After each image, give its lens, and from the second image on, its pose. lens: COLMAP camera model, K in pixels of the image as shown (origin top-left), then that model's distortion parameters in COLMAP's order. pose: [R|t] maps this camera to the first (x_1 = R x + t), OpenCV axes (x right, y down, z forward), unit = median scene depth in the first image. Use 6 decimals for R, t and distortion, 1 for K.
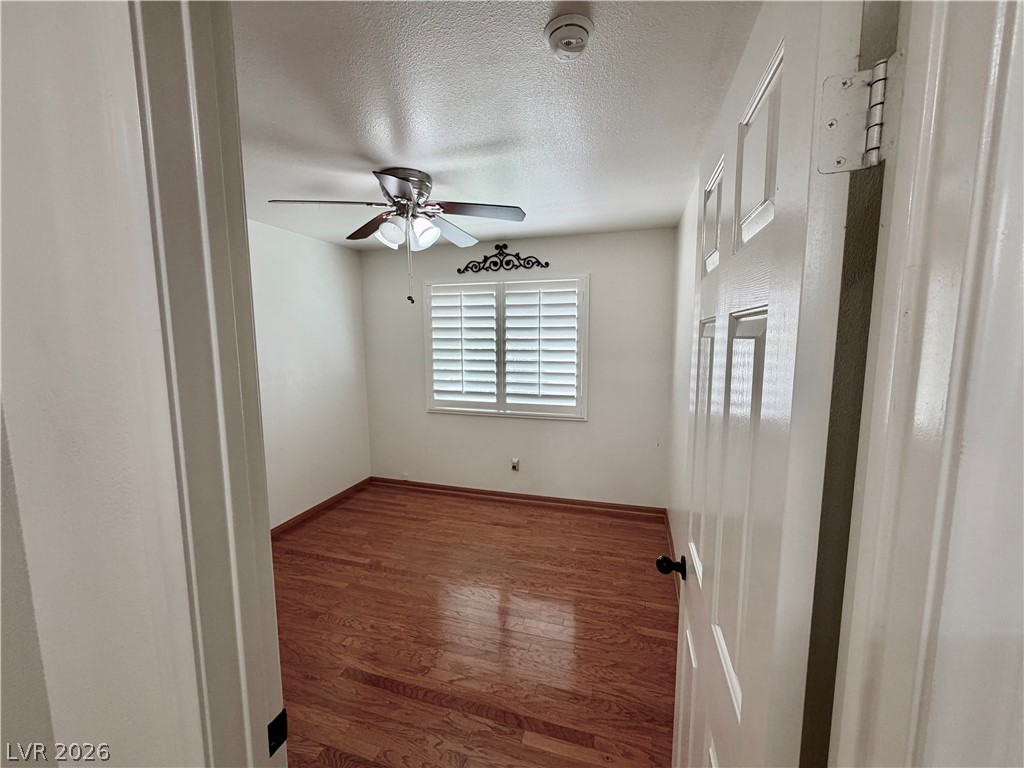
lens RADIAL K [[410.7, 0, 513.4], [0, 410.7, 389.5], [0, 0, 1]] dist [-0.002147, 0.000464]
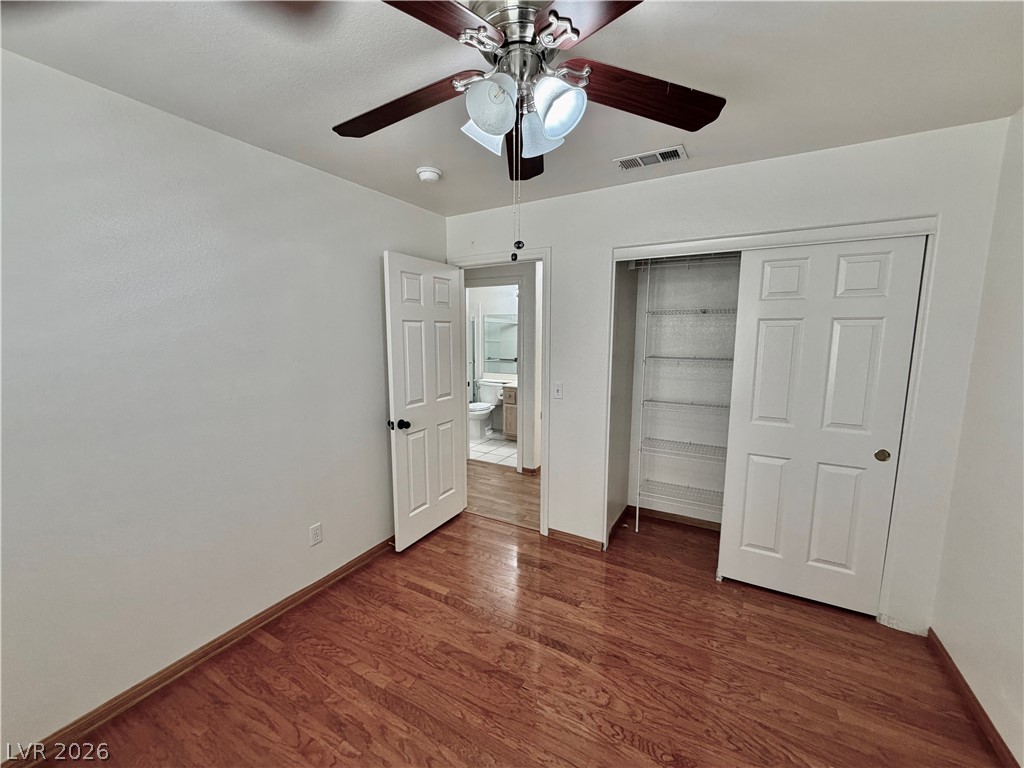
lens RADIAL K [[410.7, 0, 510.8], [0, 410.7, 382.4], [0, 0, 1]] dist [-0.002147, 0.000464]
pose [[-0.975686, -0.018806, 0.218367, -0.443222], [0.033127, 0.972214, 0.231740, -0.207530], [-0.216657, 0.233339, -0.947952, 1.887455]]
